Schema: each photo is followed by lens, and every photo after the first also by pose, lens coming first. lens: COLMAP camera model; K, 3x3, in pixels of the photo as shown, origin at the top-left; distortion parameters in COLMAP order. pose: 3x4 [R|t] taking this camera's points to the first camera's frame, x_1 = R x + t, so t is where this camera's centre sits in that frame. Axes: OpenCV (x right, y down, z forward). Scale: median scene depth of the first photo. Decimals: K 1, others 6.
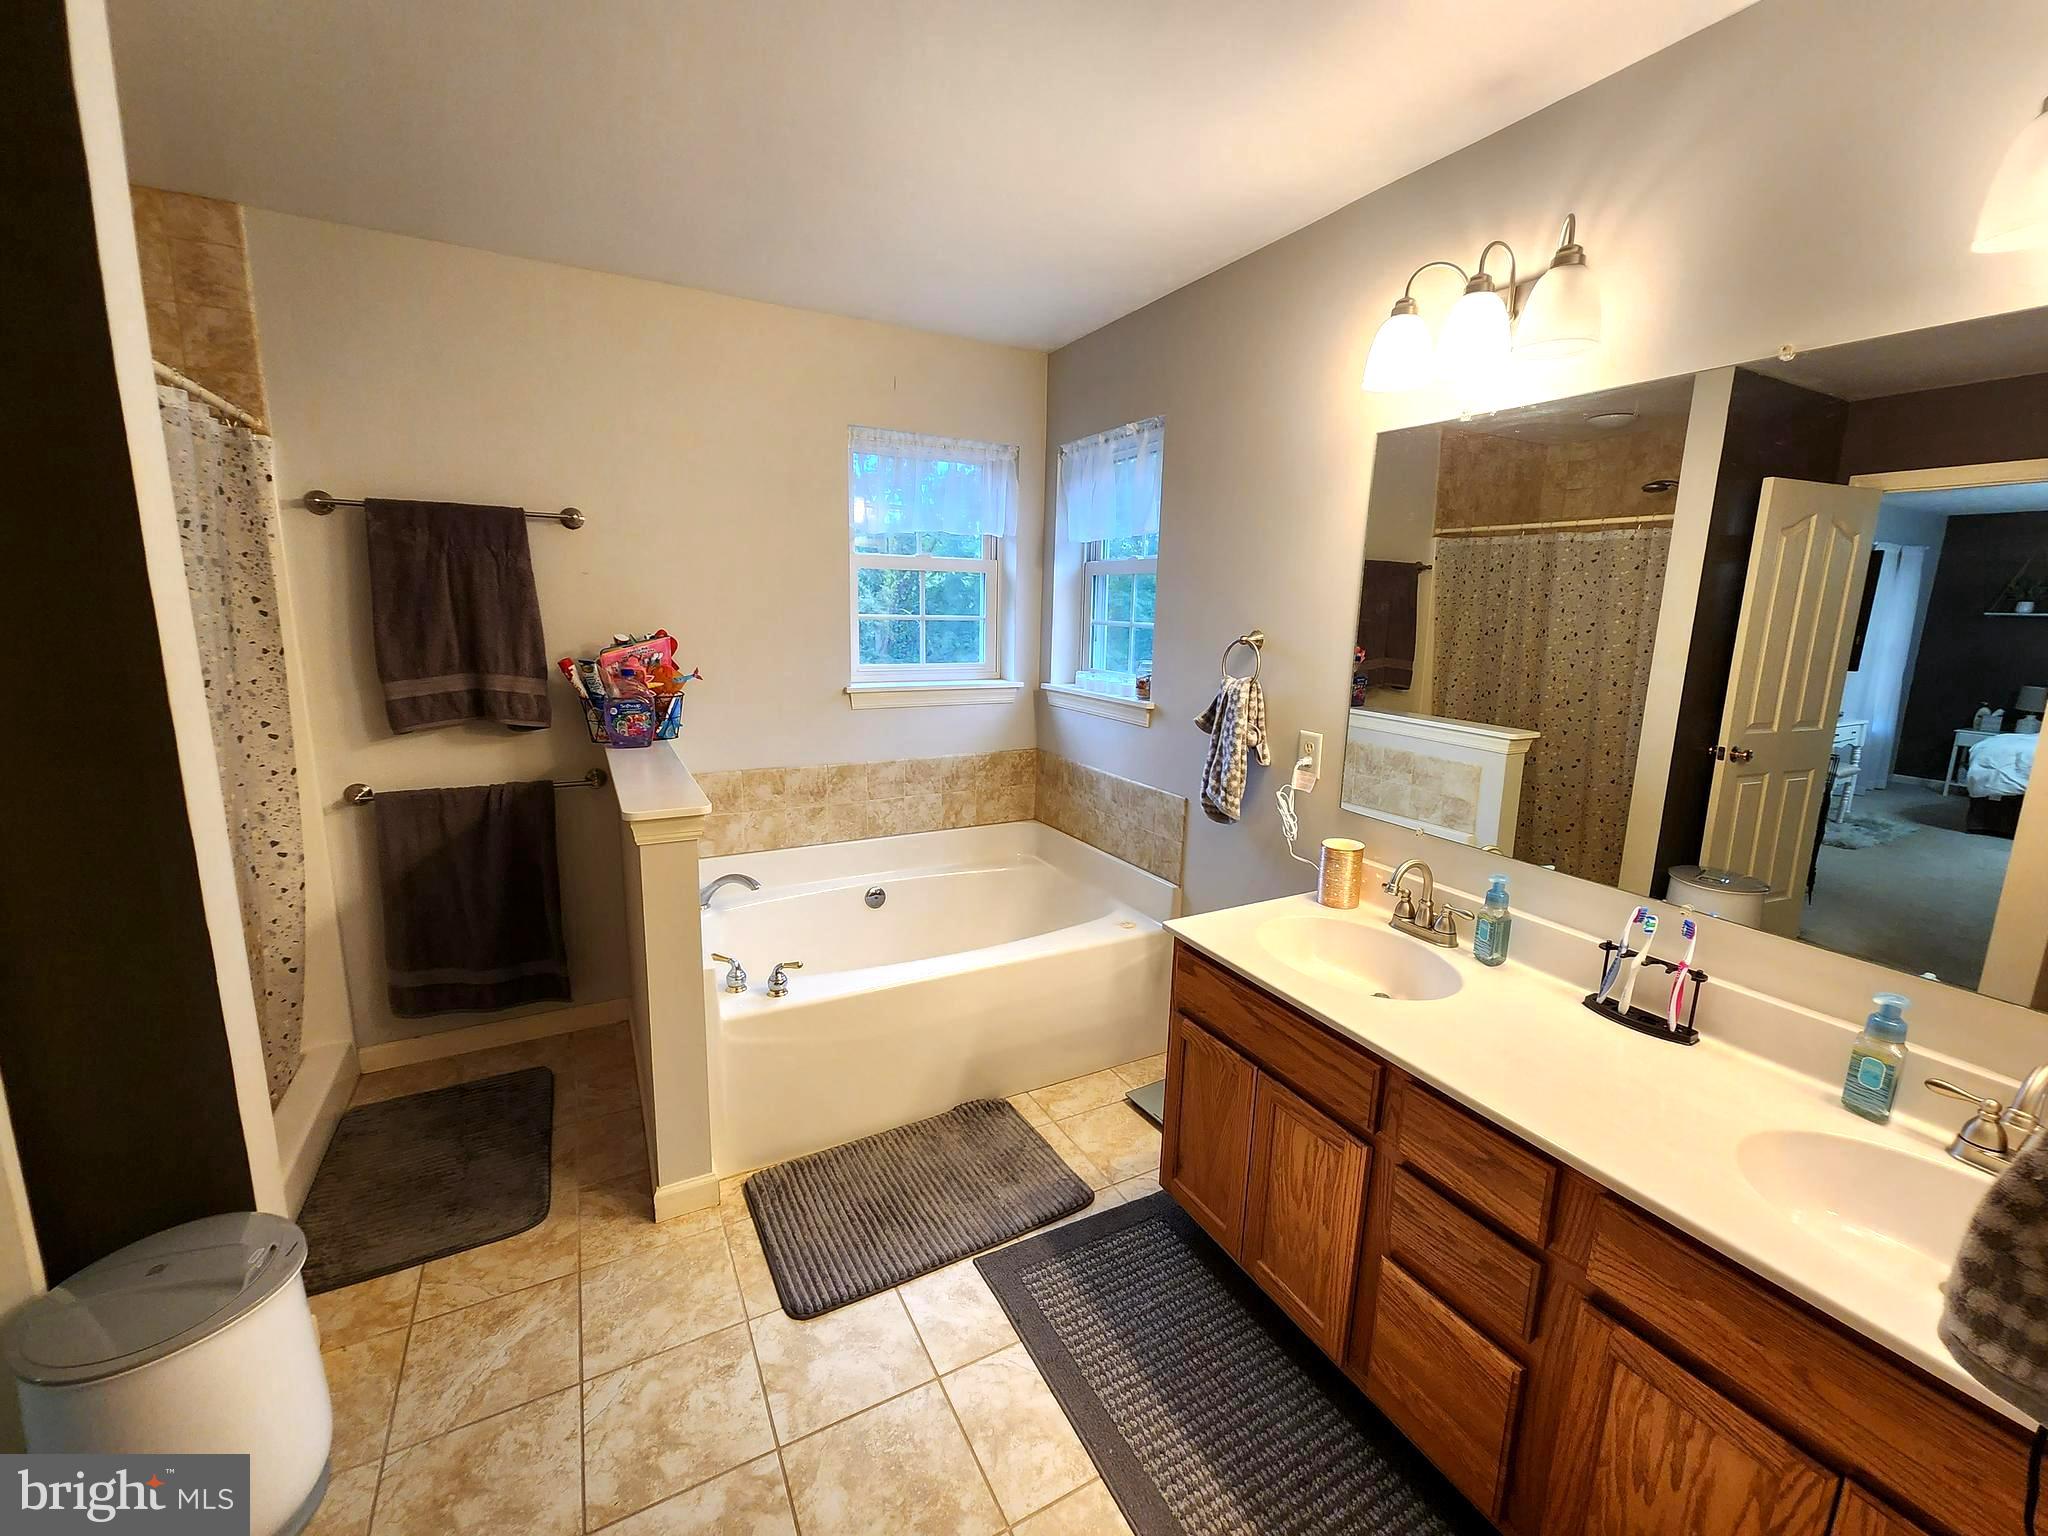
lens RADIAL K [[841.7, 0, 1033.5], [0, 841.7, 759.0], [0, 0, 1]] dist [0.002799, -0.001229]
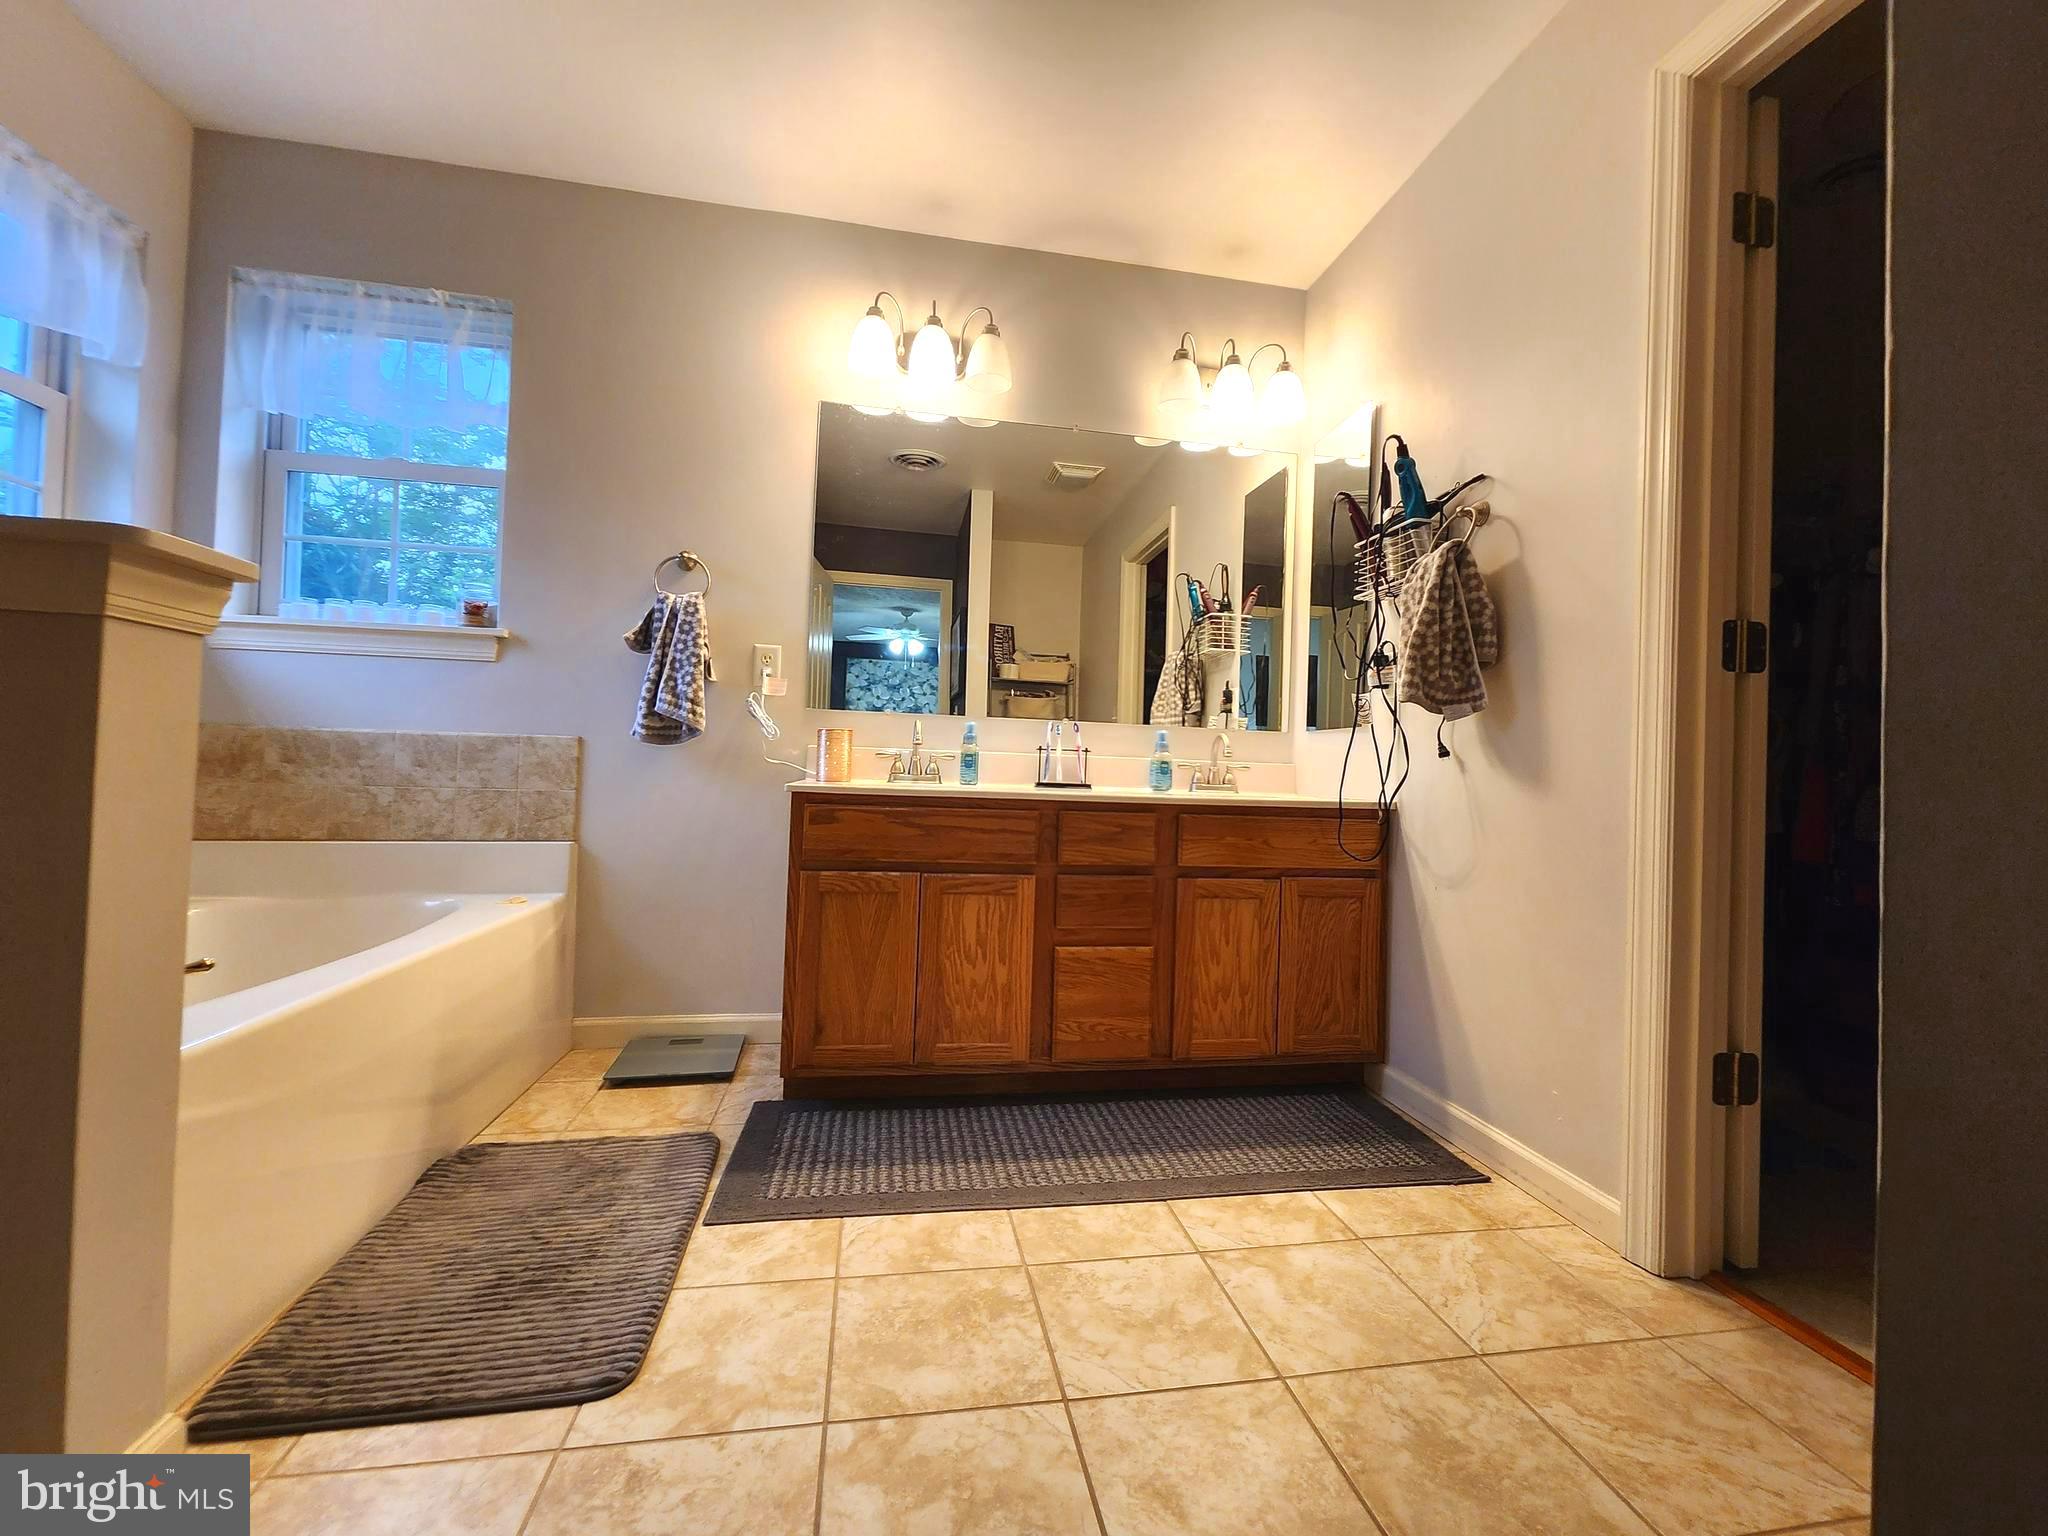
lens RADIAL K [[841.7, 0, 1033.5], [0, 841.7, 759.0], [0, 0, 1]] dist [0.002799, -0.001229]
pose [[0.313465, 0.003152, 0.949595, -0.581459], [0.149454, 0.987368, -0.052613, 0.216376], [-0.937765, 0.158413, 0.309034, 0.342267]]
